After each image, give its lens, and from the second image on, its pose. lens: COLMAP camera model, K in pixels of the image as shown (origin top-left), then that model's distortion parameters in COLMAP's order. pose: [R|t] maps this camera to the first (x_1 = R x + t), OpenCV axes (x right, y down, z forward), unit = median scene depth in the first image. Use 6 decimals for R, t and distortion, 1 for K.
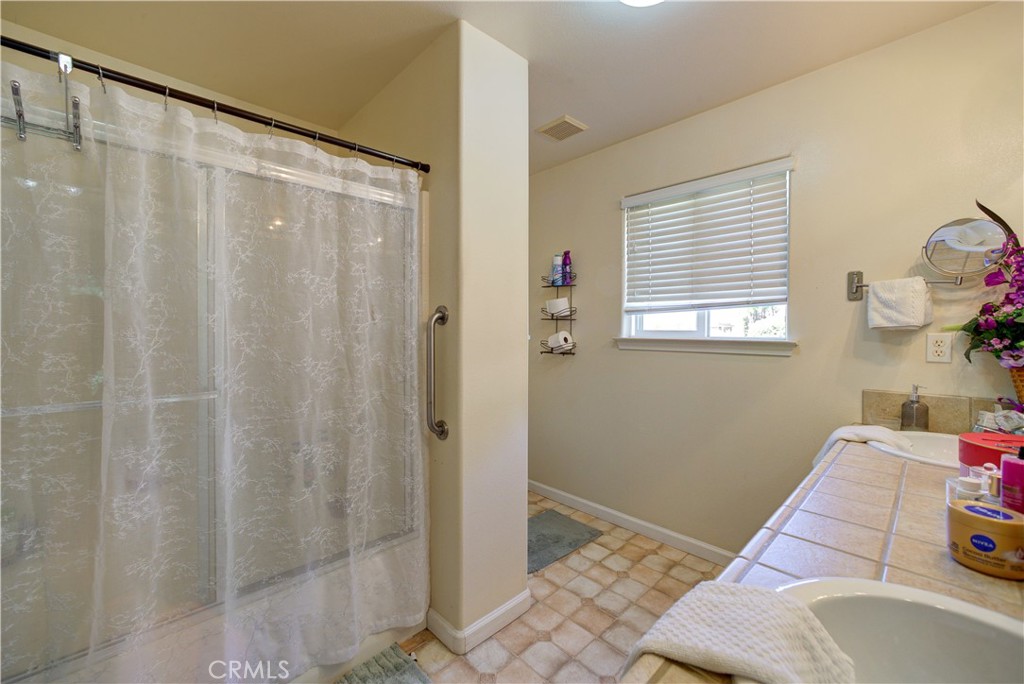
lens RADIAL K [[407.4, 0, 506.6], [0, 407.4, 337.3], [0, 0, 1]] dist [-0.001502, 0.002989]
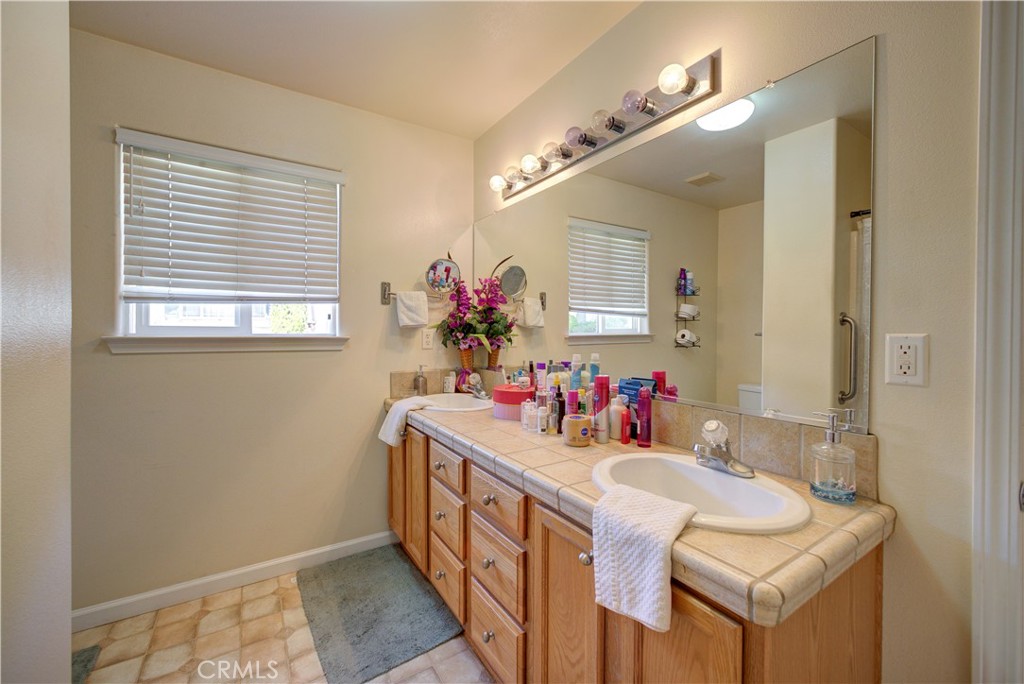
lens RADIAL K [[407.4, 0, 507.0], [0, 407.4, 336.8], [0, 0, 1]] dist [-0.001502, 0.002989]
pose [[0.217563, -0.019323, 0.975855, -0.272181], [0.010296, 0.999794, 0.017502, -0.004698], [-0.975992, 0.006240, 0.217717, 0.279814]]
